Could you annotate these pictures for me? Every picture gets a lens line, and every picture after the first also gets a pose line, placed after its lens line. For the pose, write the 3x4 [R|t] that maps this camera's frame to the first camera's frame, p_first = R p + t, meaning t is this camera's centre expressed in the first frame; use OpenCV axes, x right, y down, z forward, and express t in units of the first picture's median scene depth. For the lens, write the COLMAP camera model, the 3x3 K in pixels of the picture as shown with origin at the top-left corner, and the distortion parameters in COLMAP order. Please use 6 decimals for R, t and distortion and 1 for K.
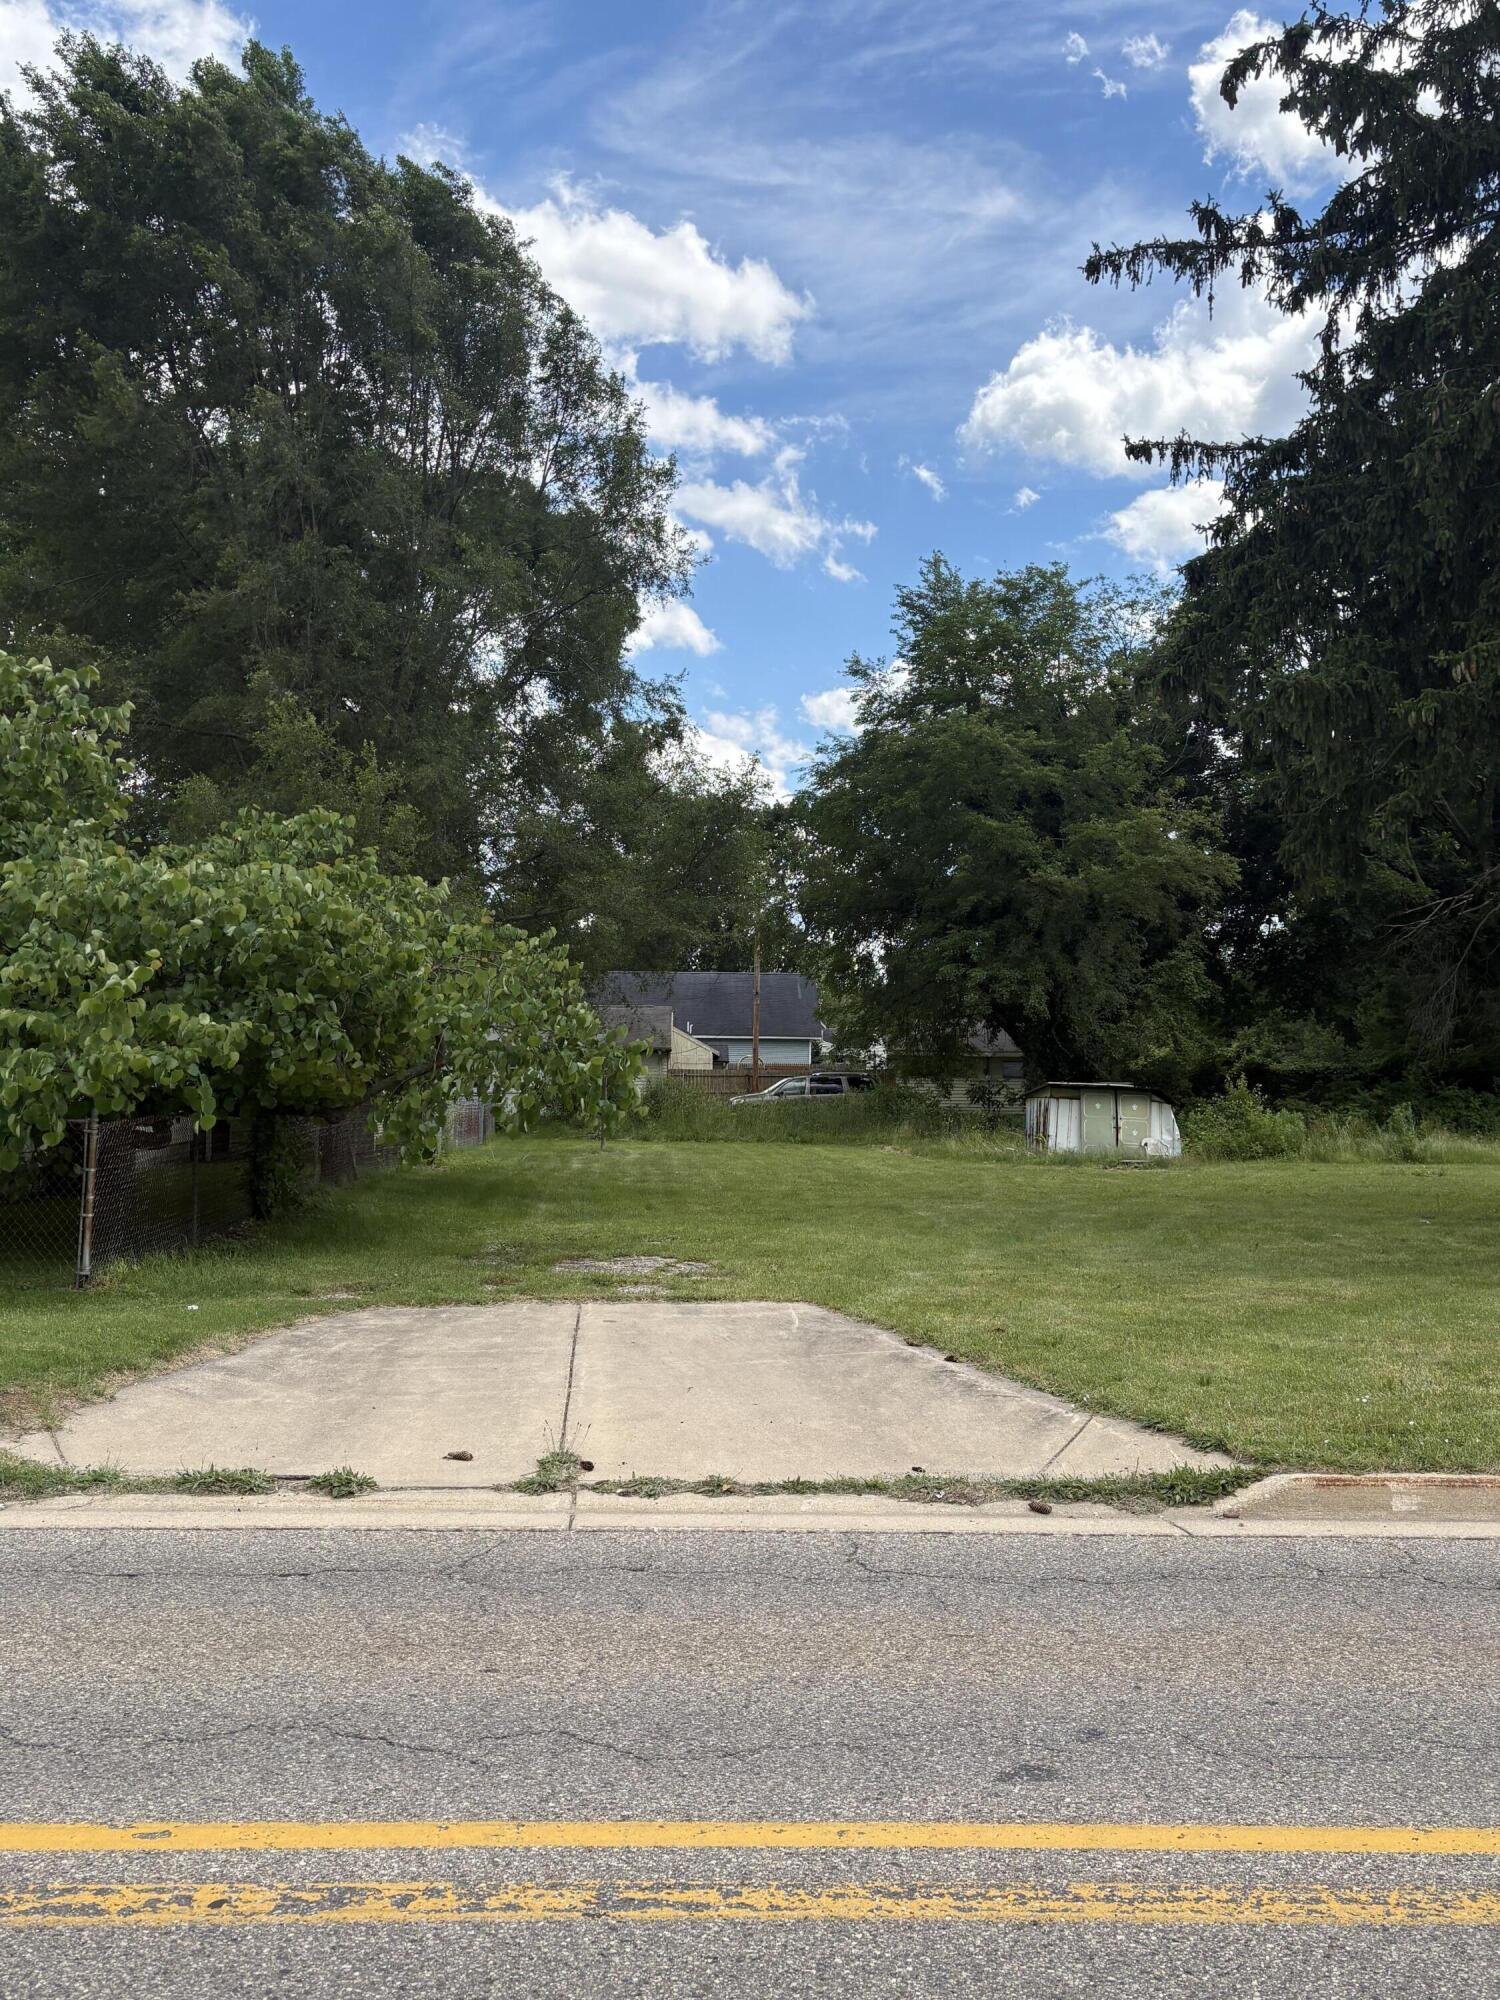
lens RADIAL K [[1825.1, 0, 750.0], [0, 1825.1, 1000.0], [0, 0, 1]] dist [0.056218, 0.000259]
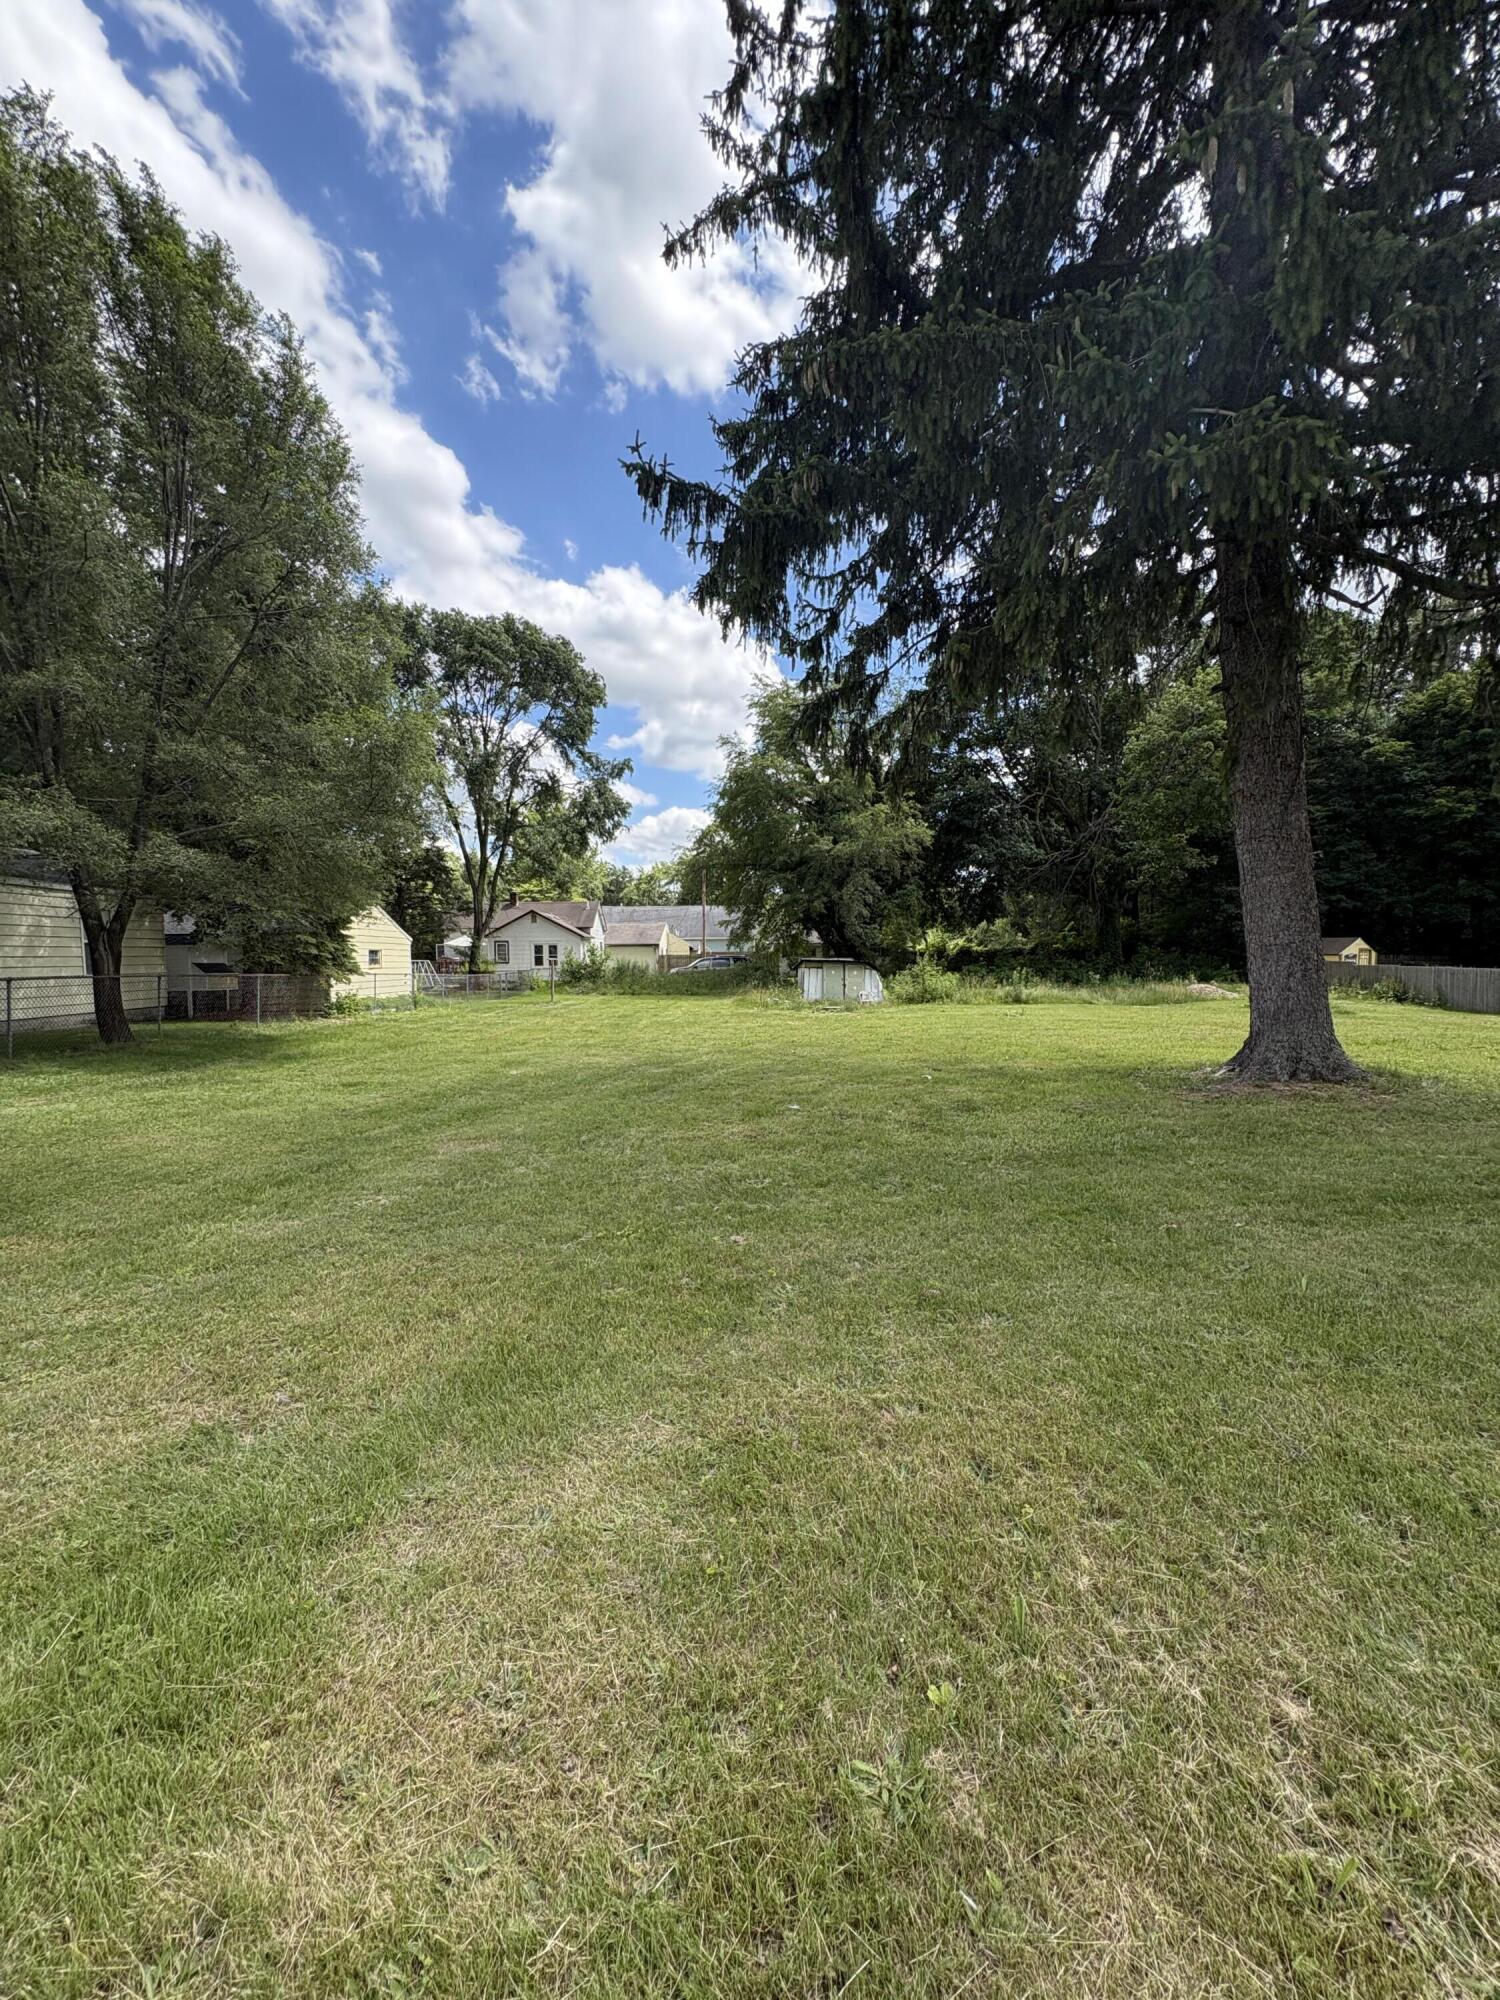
lens RADIAL K [[803.0, 0, 757.0], [0, 803.0, 994.3], [0, 0, 1]] dist [0.018264, -0.000098]
pose [[0.999327, -0.010884, -0.035030, 0.610790], [0.013898, 0.996112, 0.086988, 0.052387], [0.033947, -0.087416, 0.995593, 1.082224]]
